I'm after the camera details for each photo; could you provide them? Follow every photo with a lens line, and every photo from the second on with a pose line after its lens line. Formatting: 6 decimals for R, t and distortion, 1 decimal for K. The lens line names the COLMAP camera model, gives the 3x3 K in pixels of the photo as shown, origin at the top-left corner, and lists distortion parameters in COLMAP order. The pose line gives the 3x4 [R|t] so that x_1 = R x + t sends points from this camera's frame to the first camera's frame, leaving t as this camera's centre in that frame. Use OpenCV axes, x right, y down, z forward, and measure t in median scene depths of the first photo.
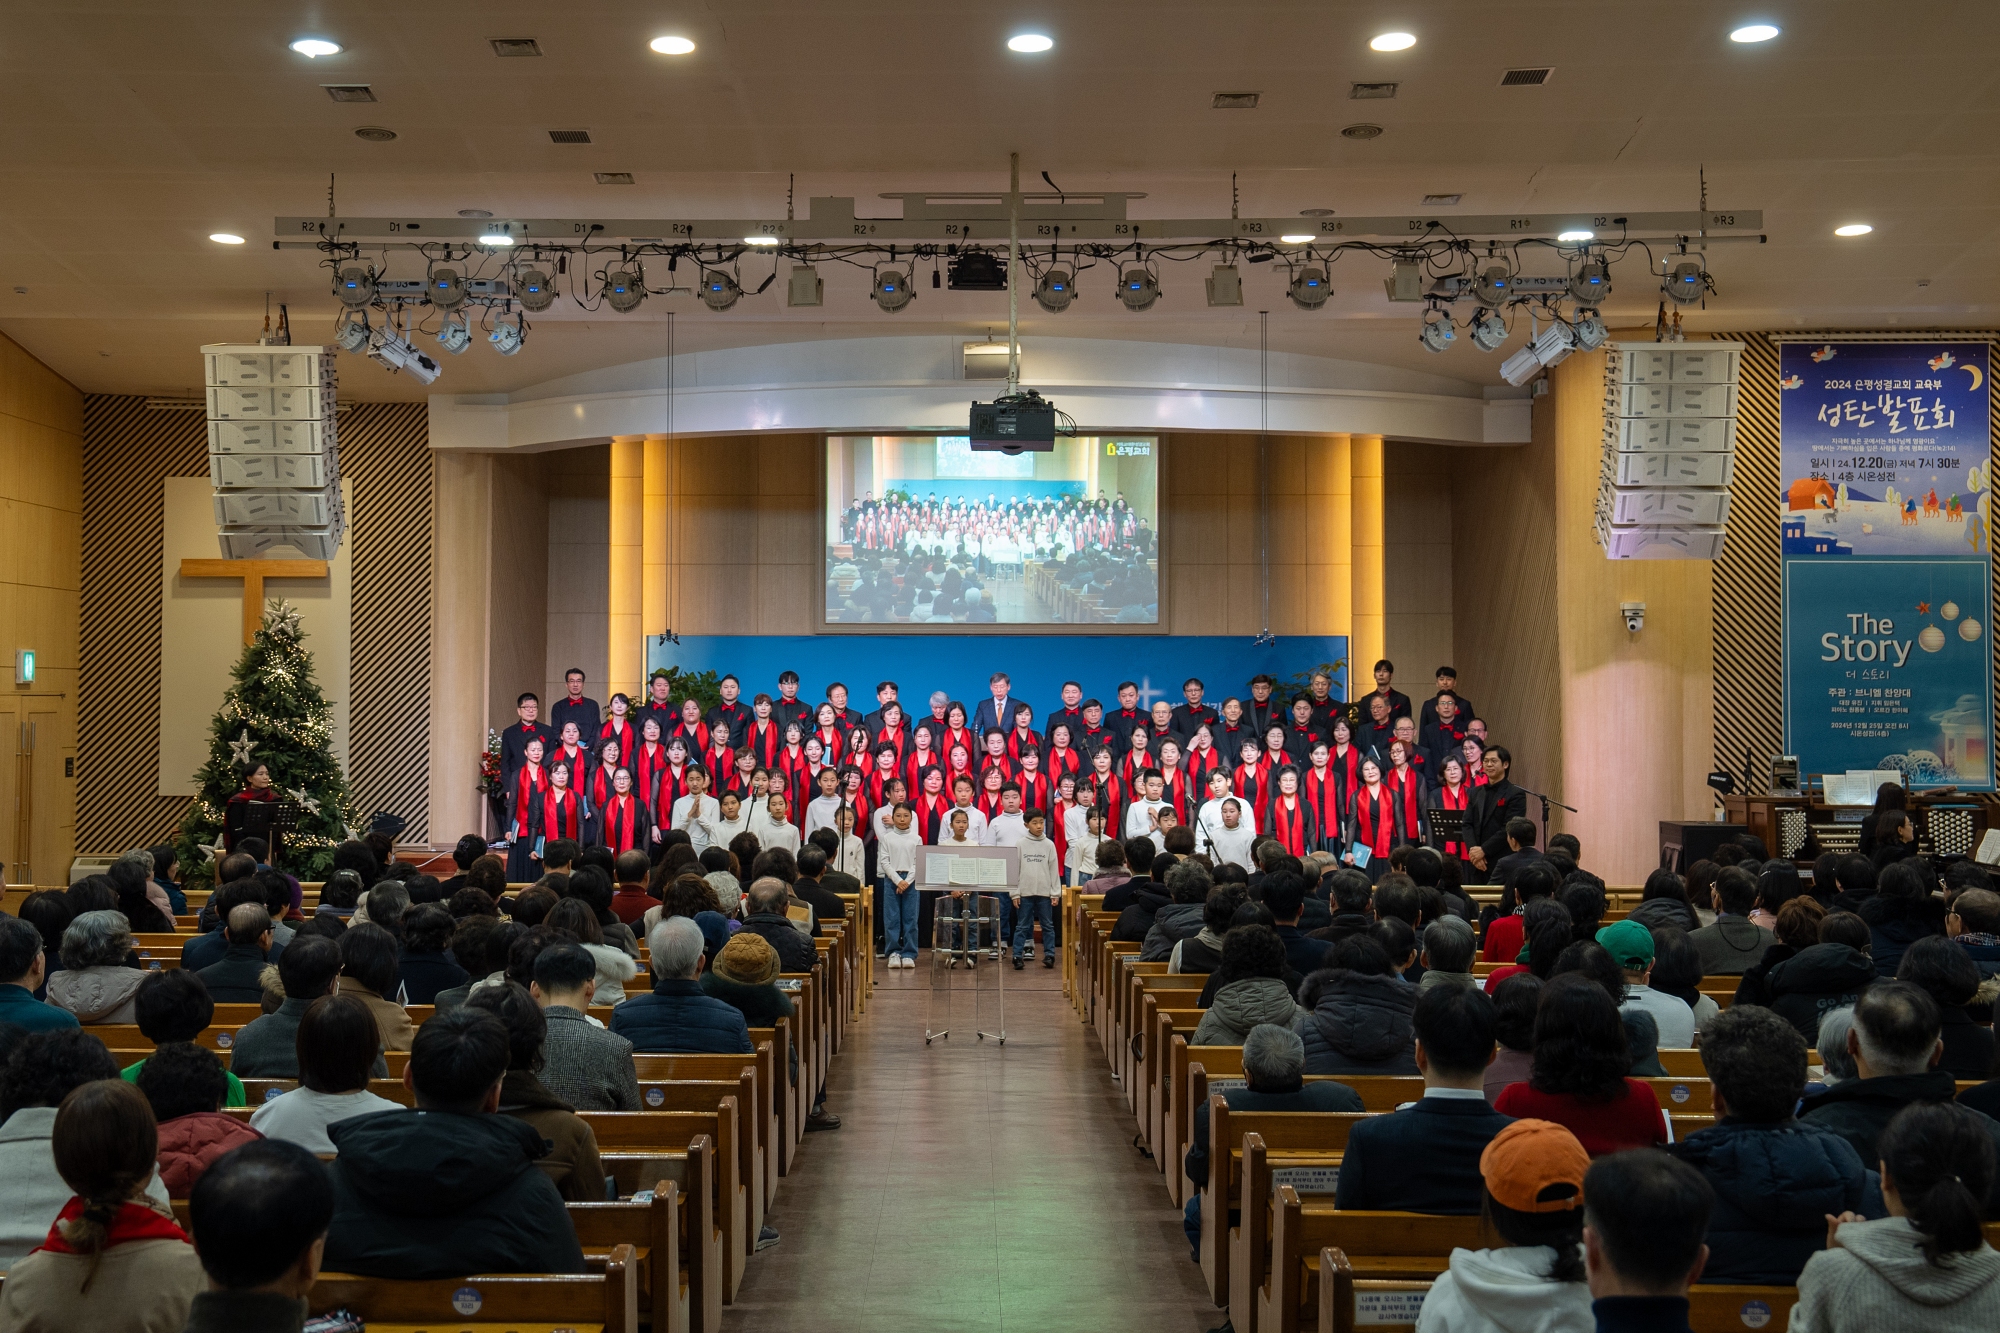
lens RADIAL K [[2569.5, 0, 996.7], [0, 2569.5, 593.8], [0, 0, 1]] dist [0.032616, 0.374333]
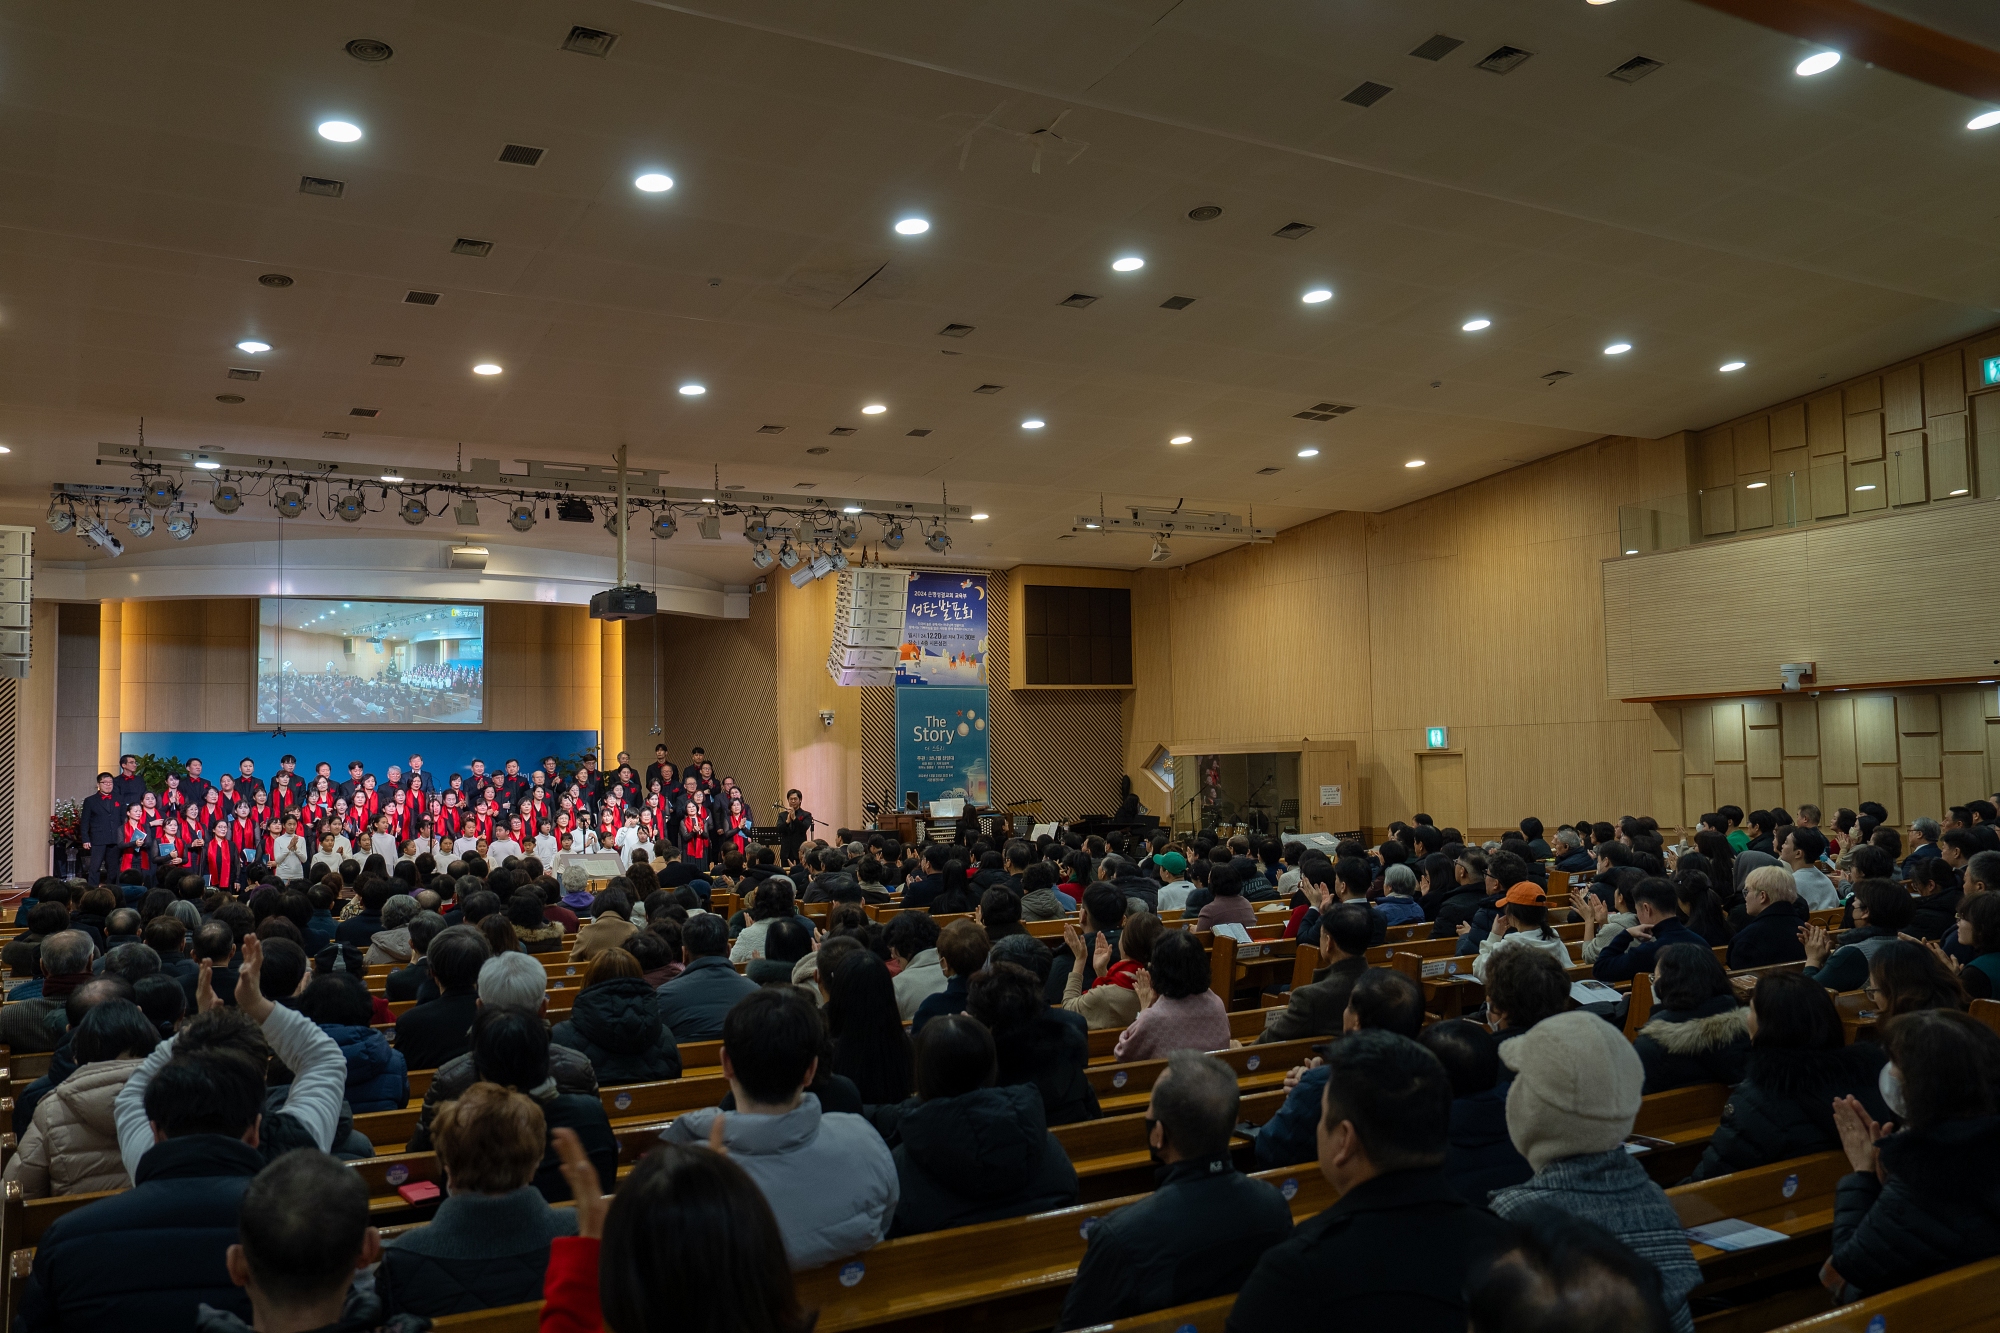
lens RADIAL K [[1669.1, 0, 975.4], [0, 1669.1, 651.4], [0, 0, 1]] dist [-0.037055, 0.100242]
pose [[0.849674, 0.020067, 0.526926, -0.277488], [-0.001923, 0.999387, -0.034959, 0.003105], [-0.527305, 0.028690, 0.849192, -0.044362]]
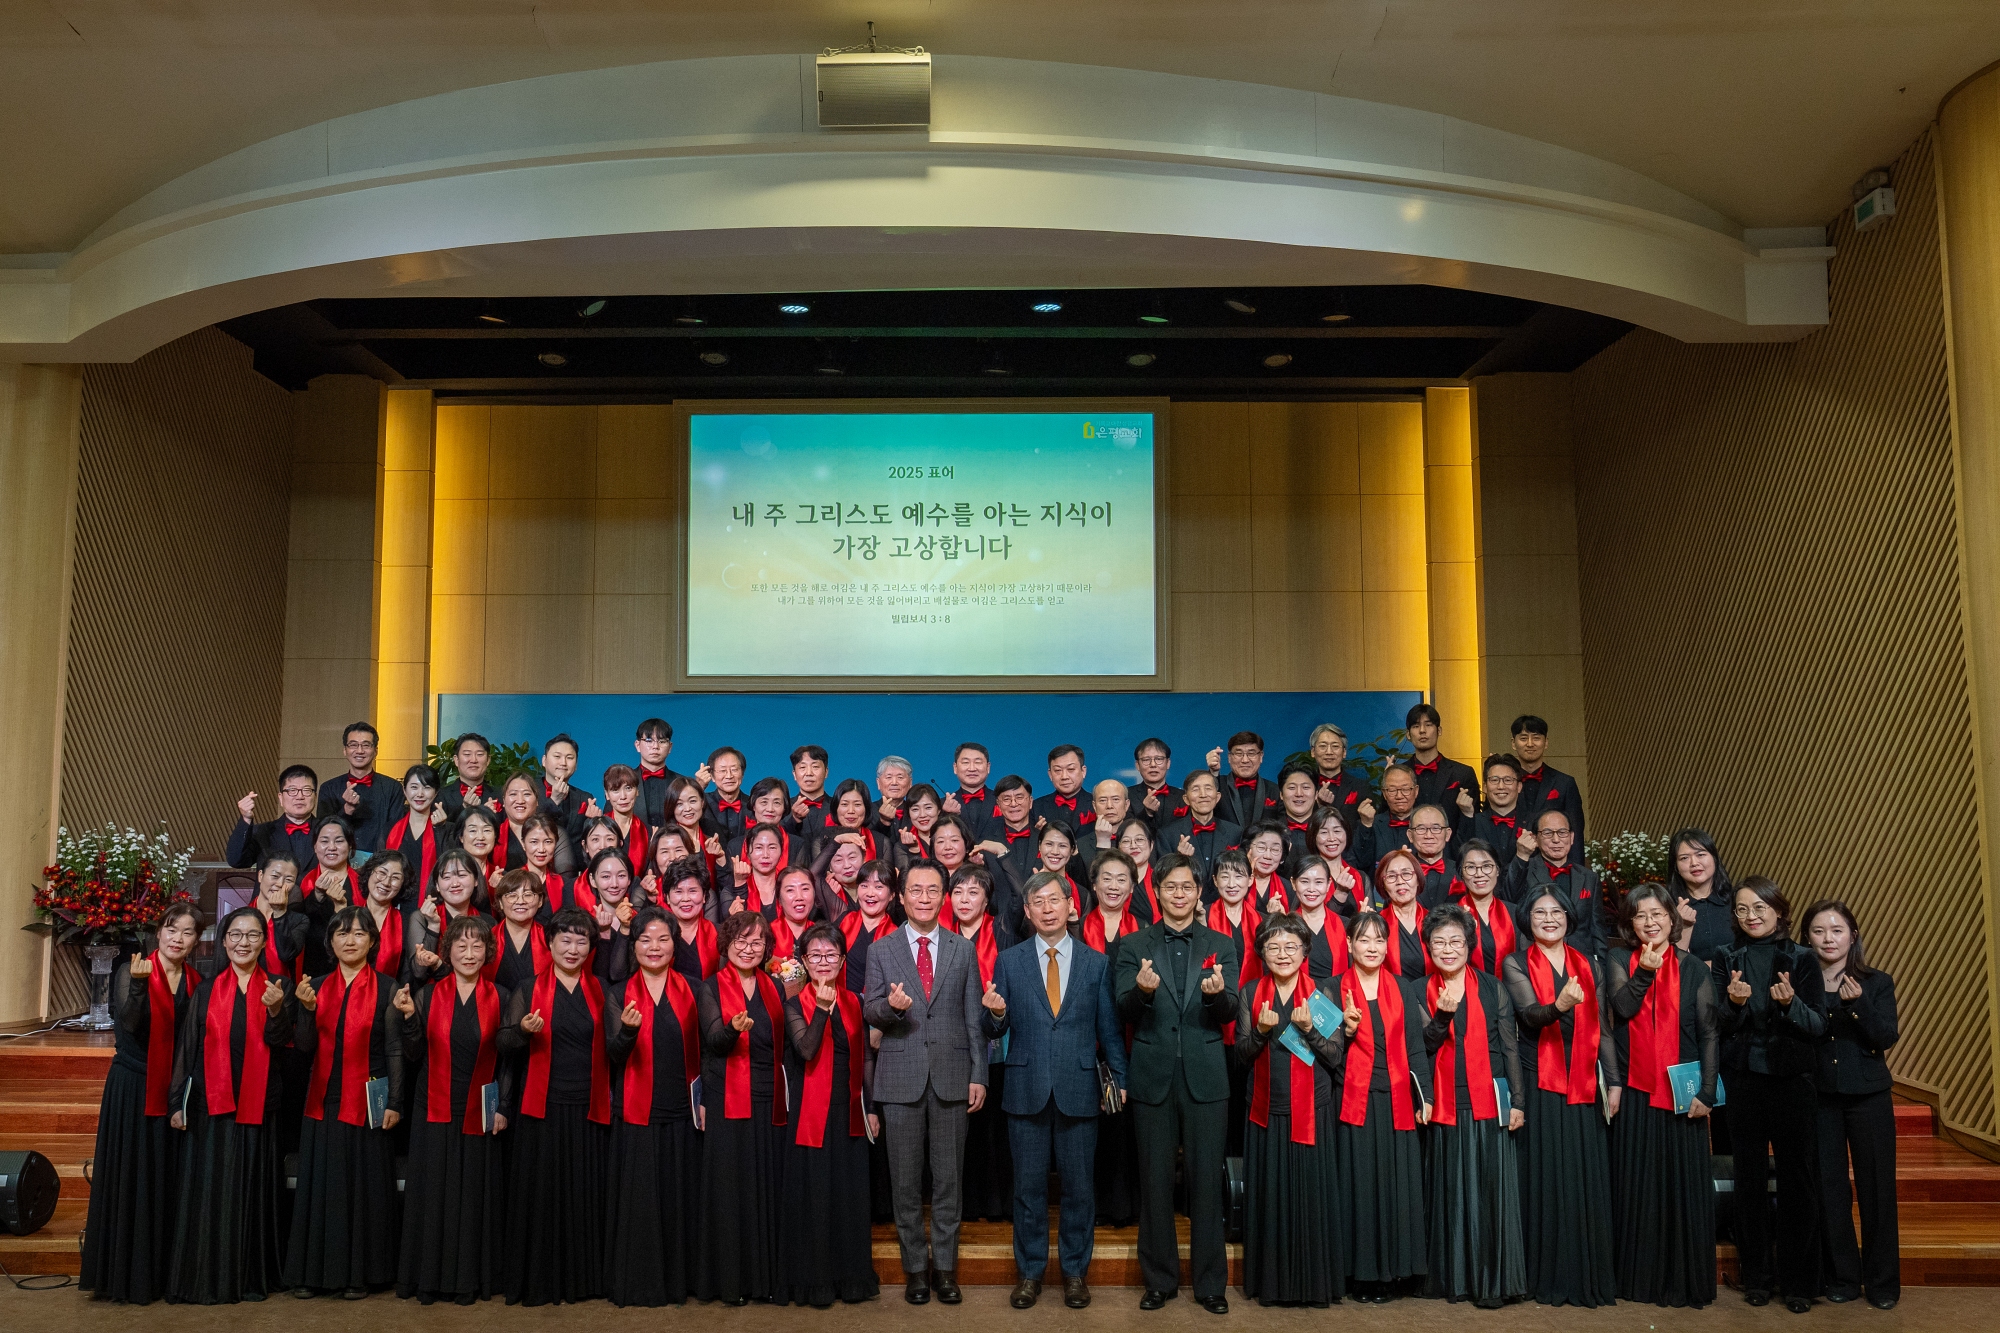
lens RADIAL K [[1669.1, 0, 975.4], [0, 1669.1, 651.4], [0, 0, 1]] dist [-0.037055, 0.100242]
pose [[0.999991, -0.003393, -0.002542, 0.017913], [0.003256, 0.998632, -0.052190, 0.036316], [0.002715, 0.052181, 0.998634, 0.678206]]
